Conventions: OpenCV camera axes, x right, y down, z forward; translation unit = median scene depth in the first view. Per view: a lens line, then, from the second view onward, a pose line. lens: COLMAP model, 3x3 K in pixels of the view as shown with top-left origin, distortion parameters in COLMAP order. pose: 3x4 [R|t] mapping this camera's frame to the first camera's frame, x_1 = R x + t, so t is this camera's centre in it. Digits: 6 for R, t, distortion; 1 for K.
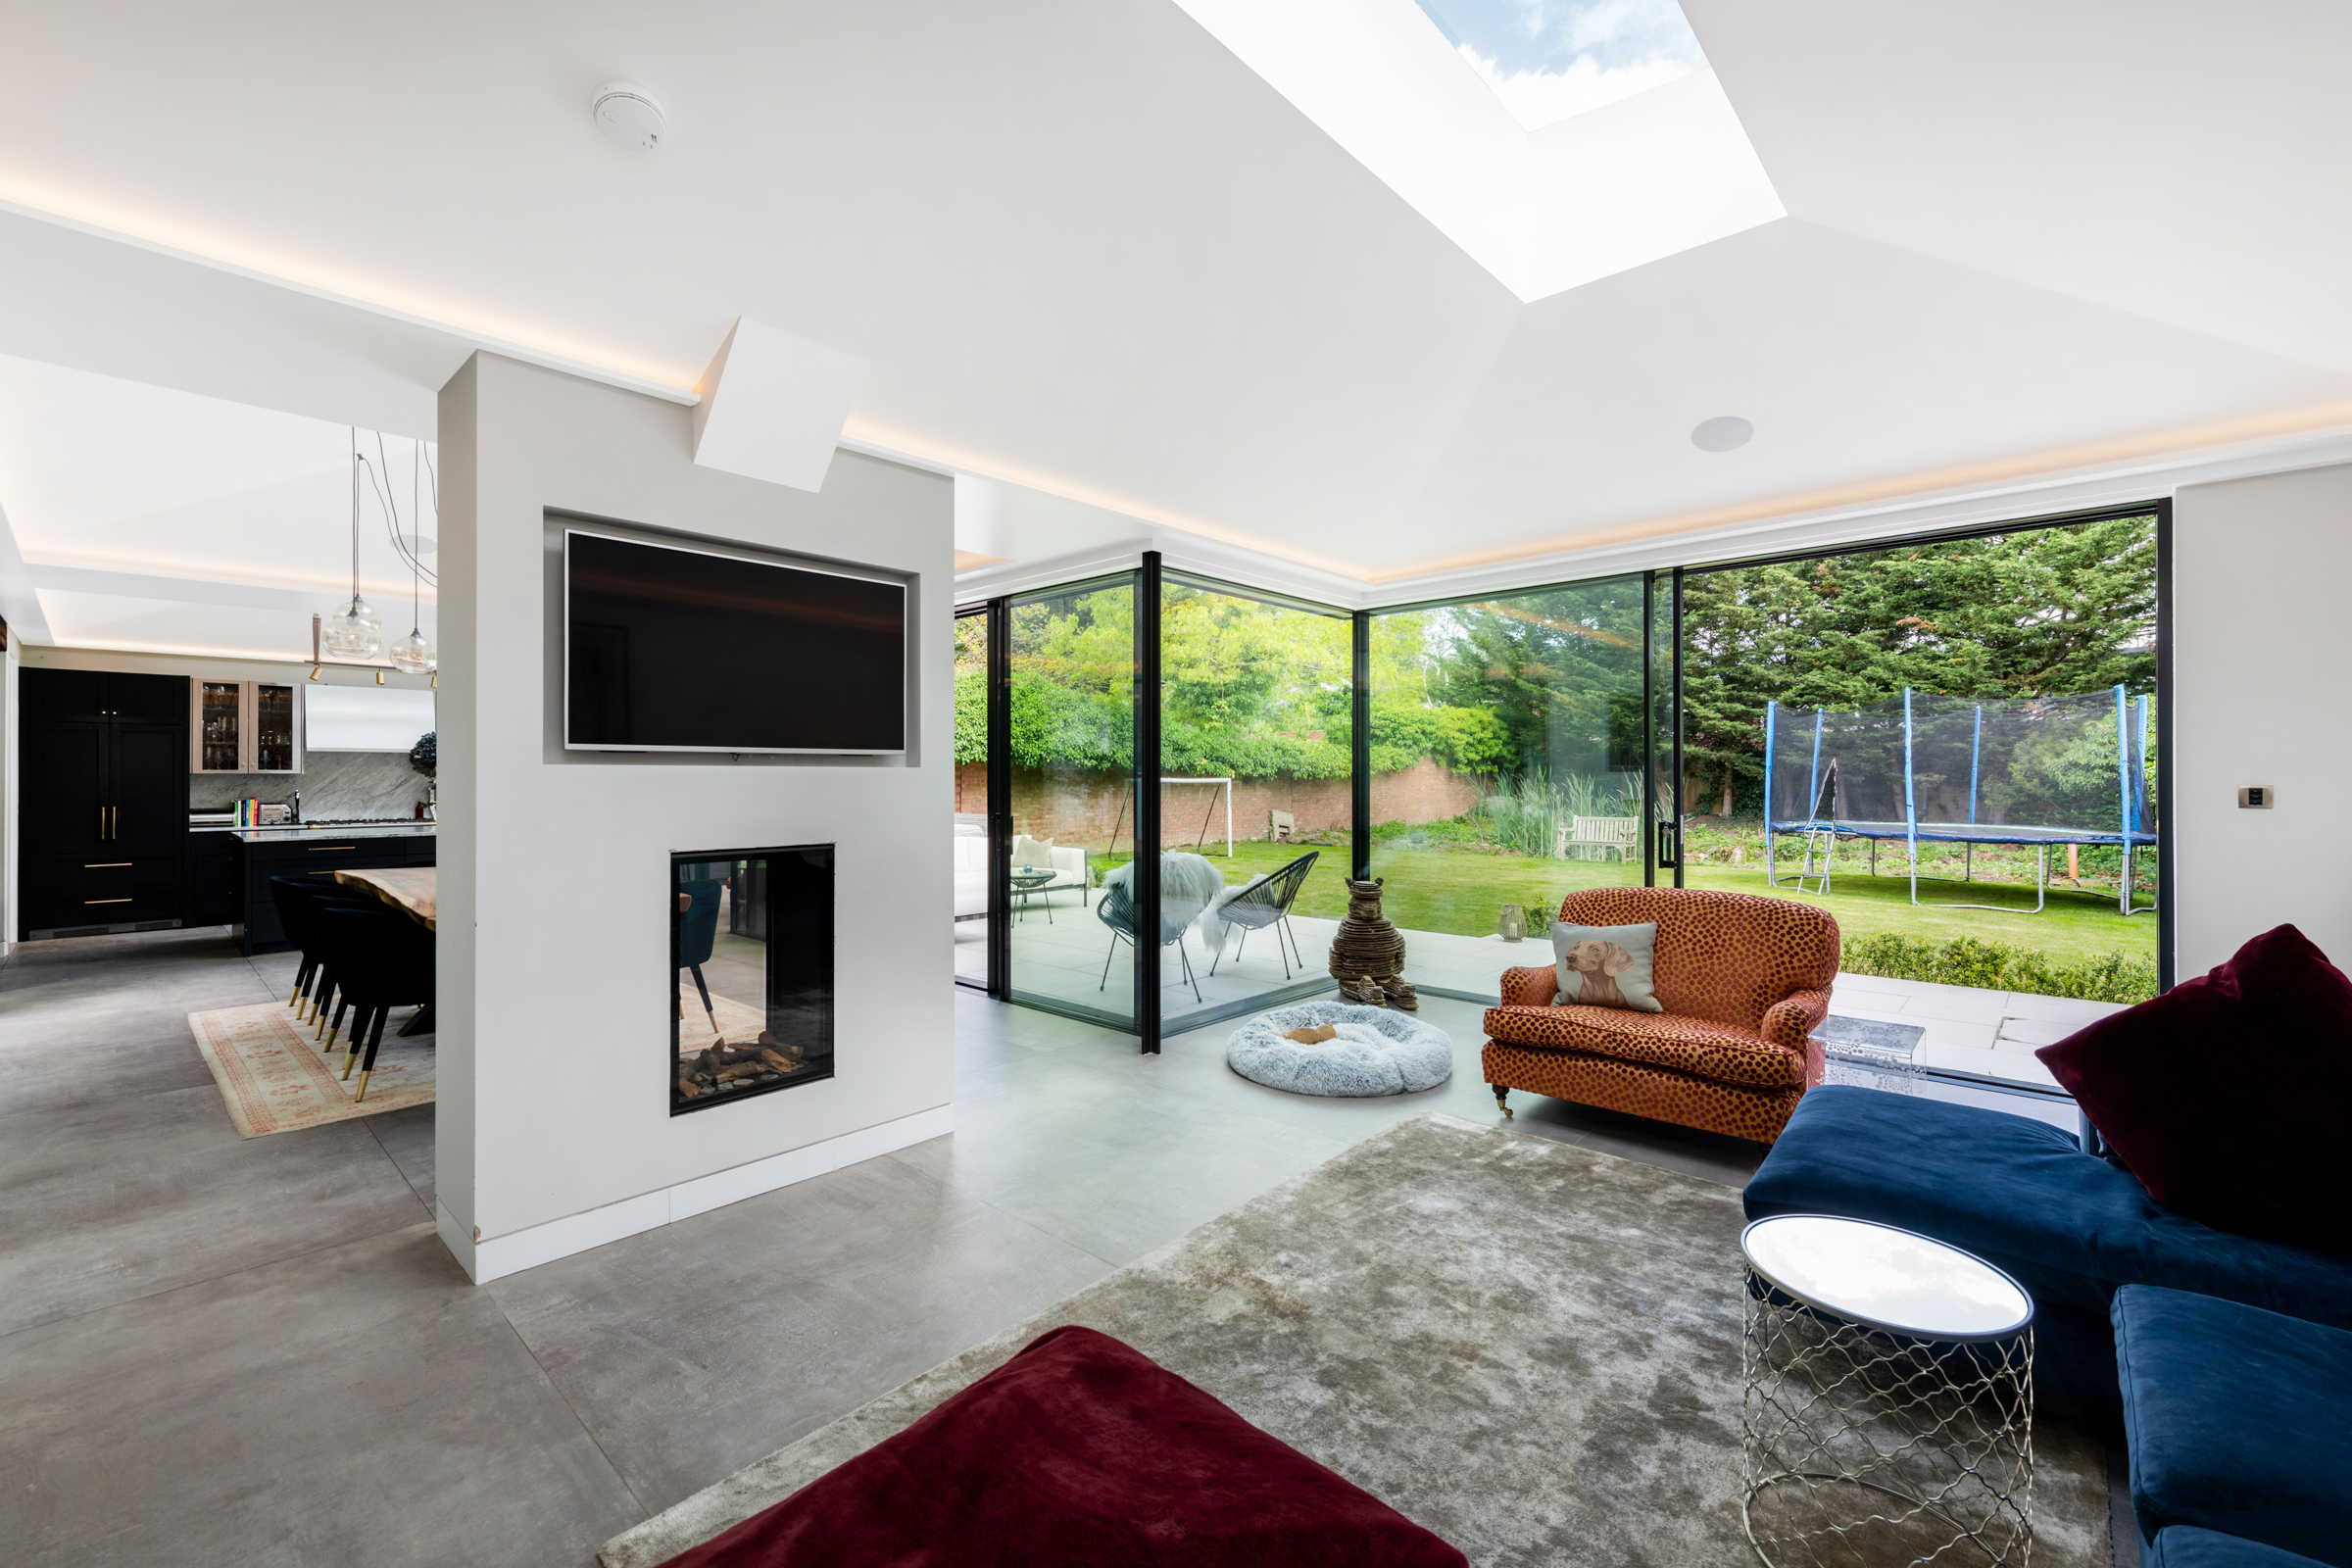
lens RADIAL K [[953.0, 0, 1195.0], [0, 953.0, 778.3], [0, 0, 1]] dist [-0.000862, -0.000741]
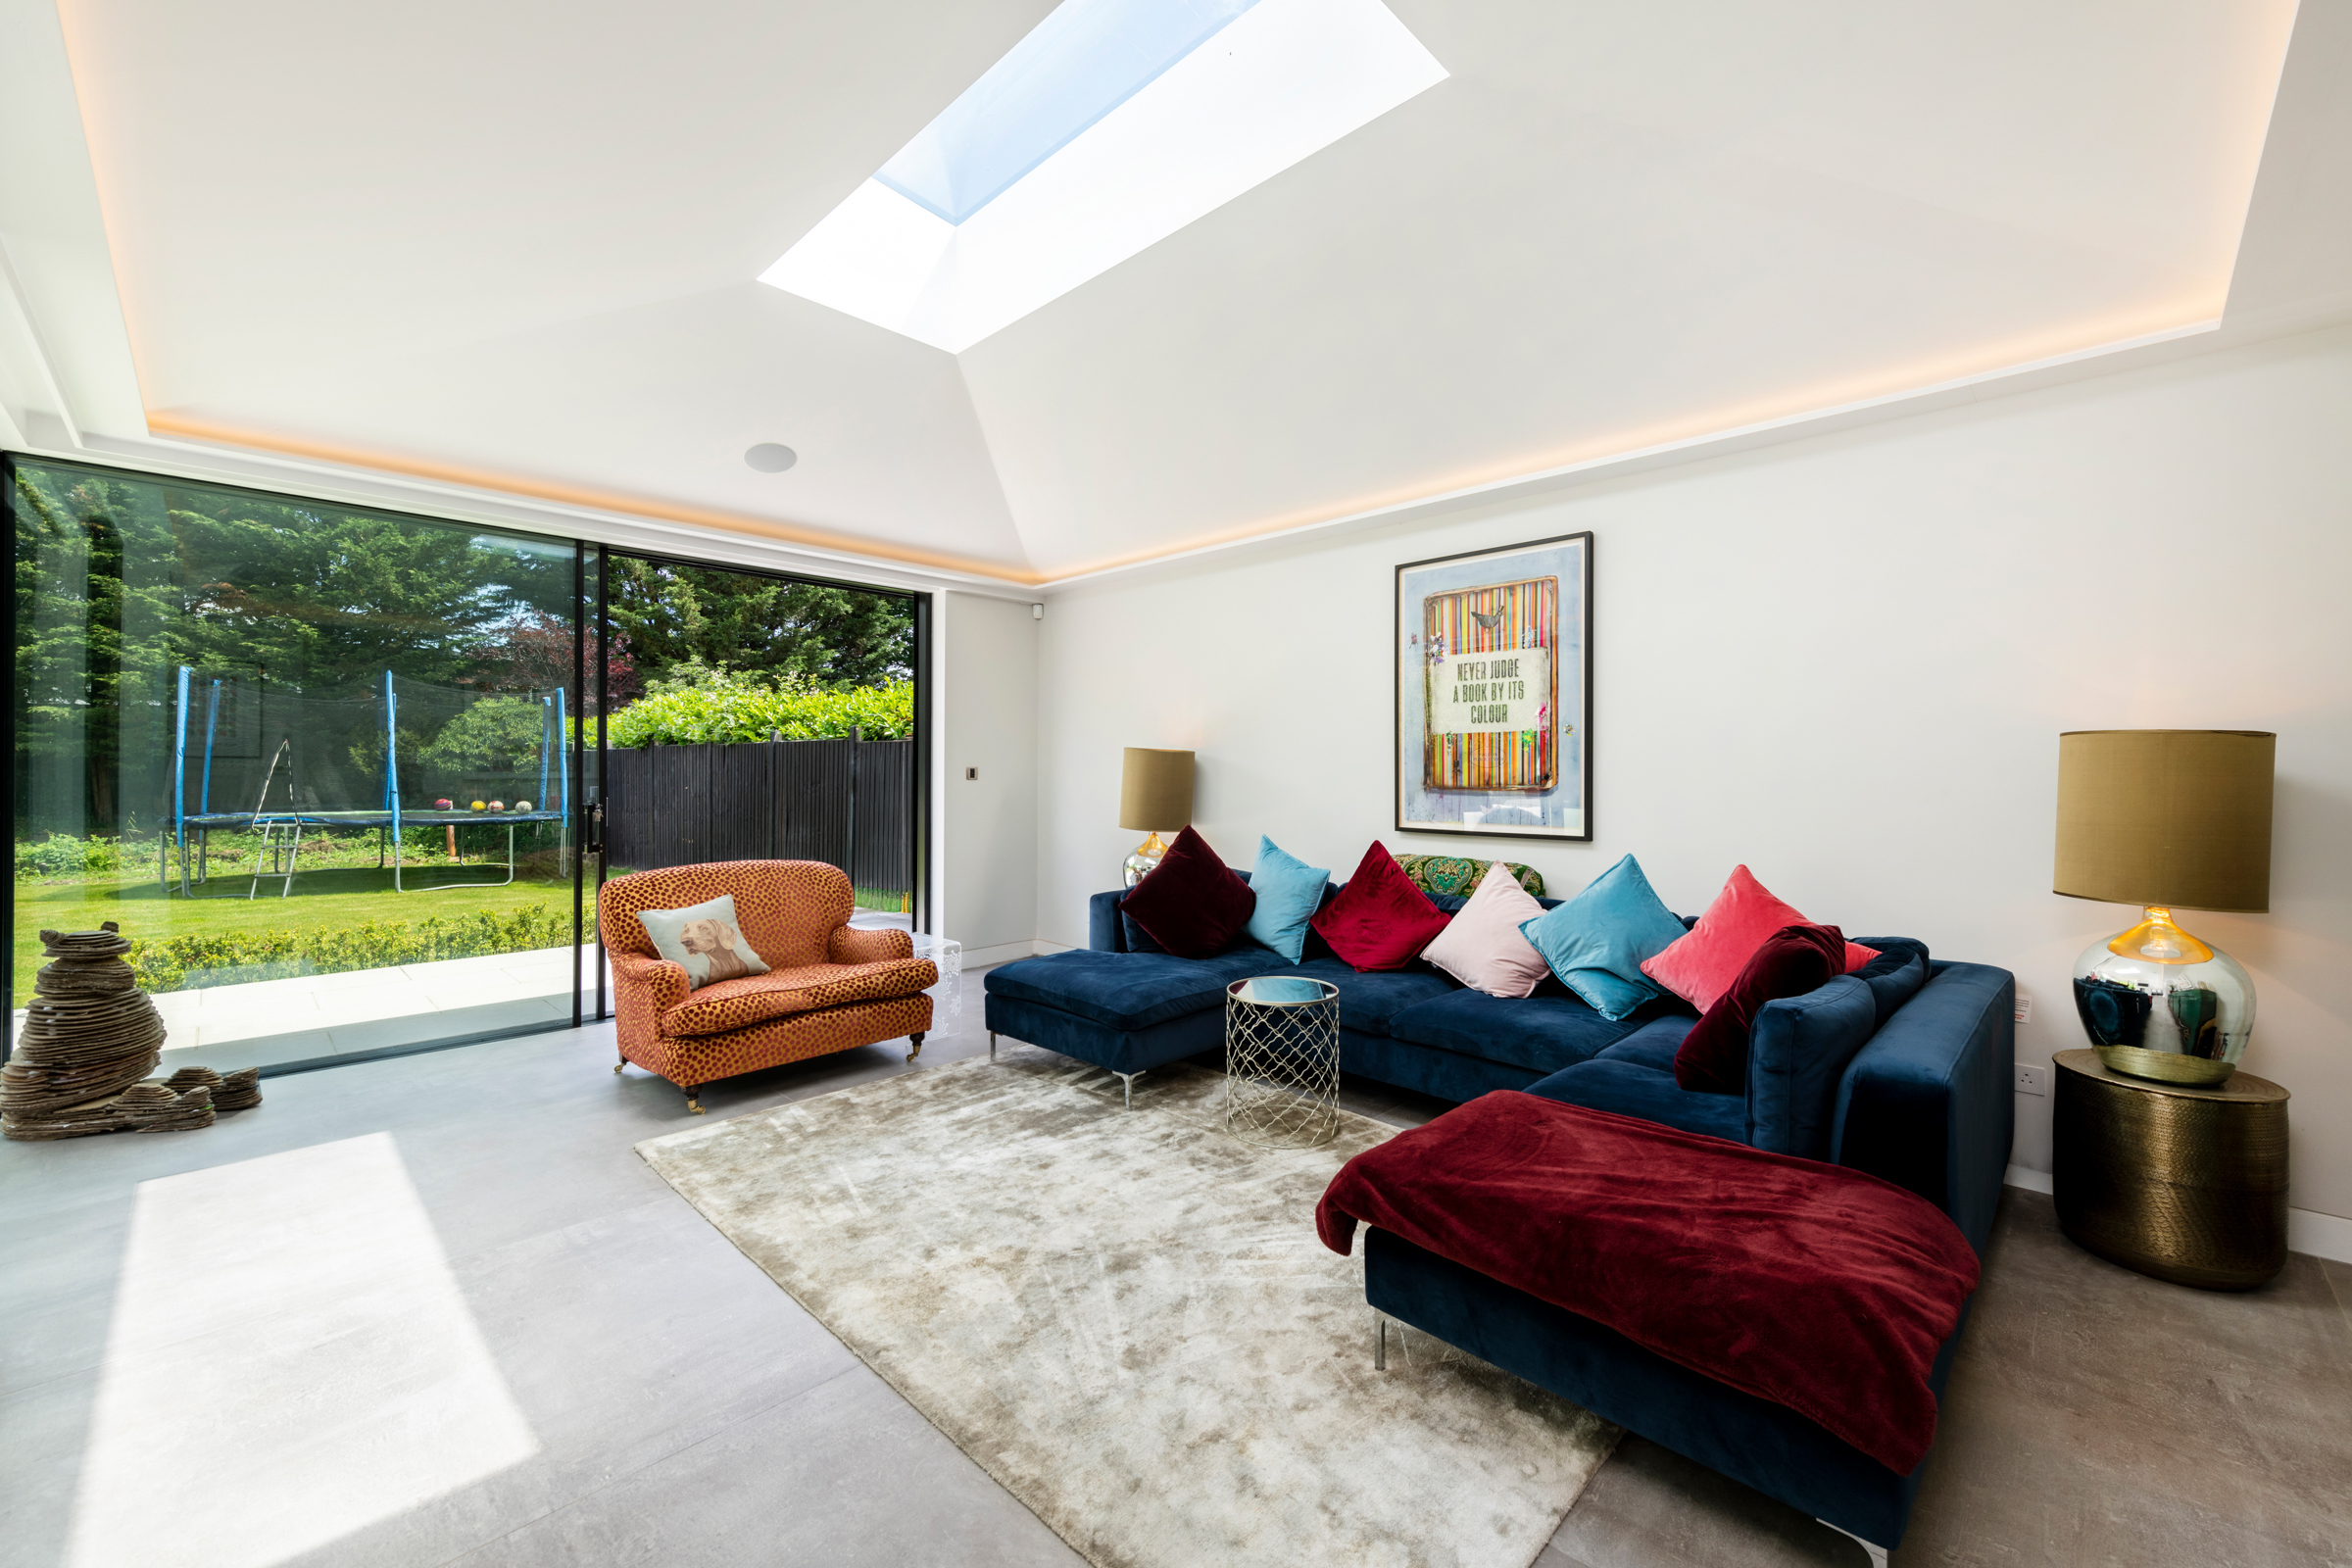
lens RADIAL K [[953.0, 0, 1183.1], [0, 953.0, 779.9], [0, 0, 1]] dist [-0.000862, -0.000741]
pose [[0.034041, -0.010158, 0.999369, -0.380112], [-0.002694, 0.999944, 0.010256, 0.007377], [-0.999417, -0.003042, 0.034011, 0.310462]]
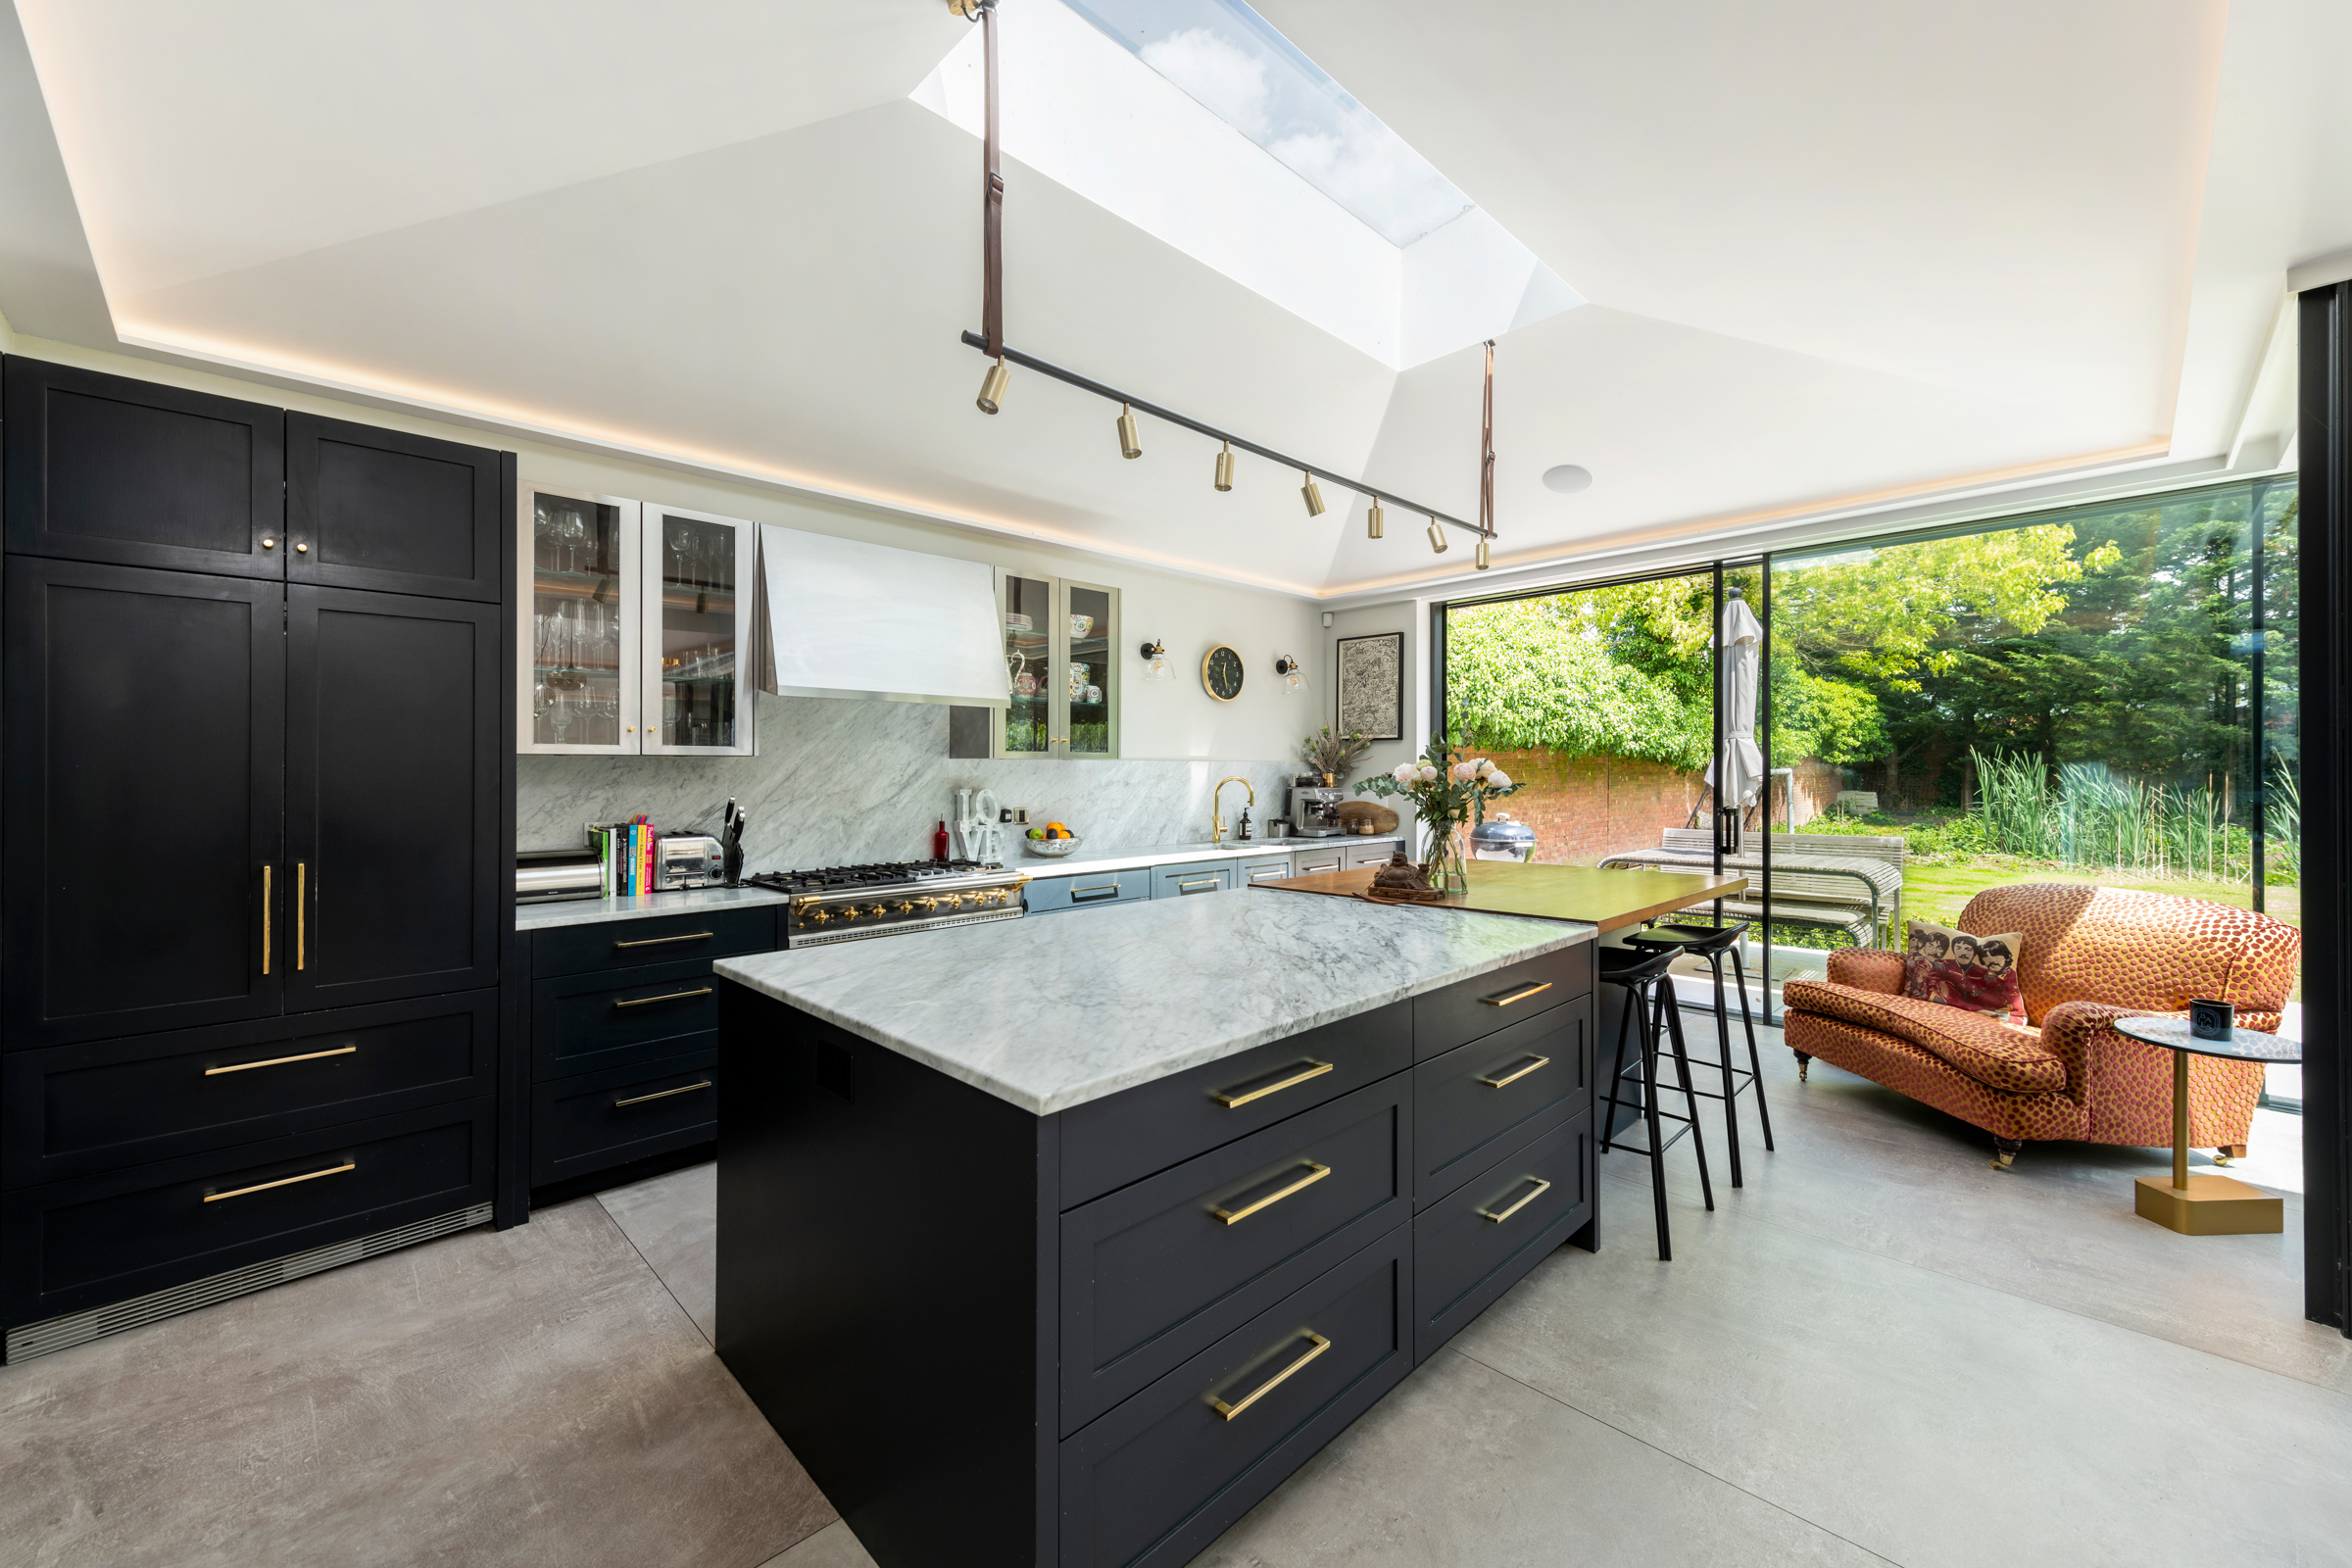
lens RADIAL K [[915.2, 0, 1198.7], [0, 915.2, 772.4], [0, 0, 1]] dist [0.011636, -0.002228]
pose [[0.998629, -0.004625, -0.052137, -0.849686], [0.004589, 0.999989, -0.000826, 0.003352], [0.052140, 0.000585, 0.998640, 0.732711]]
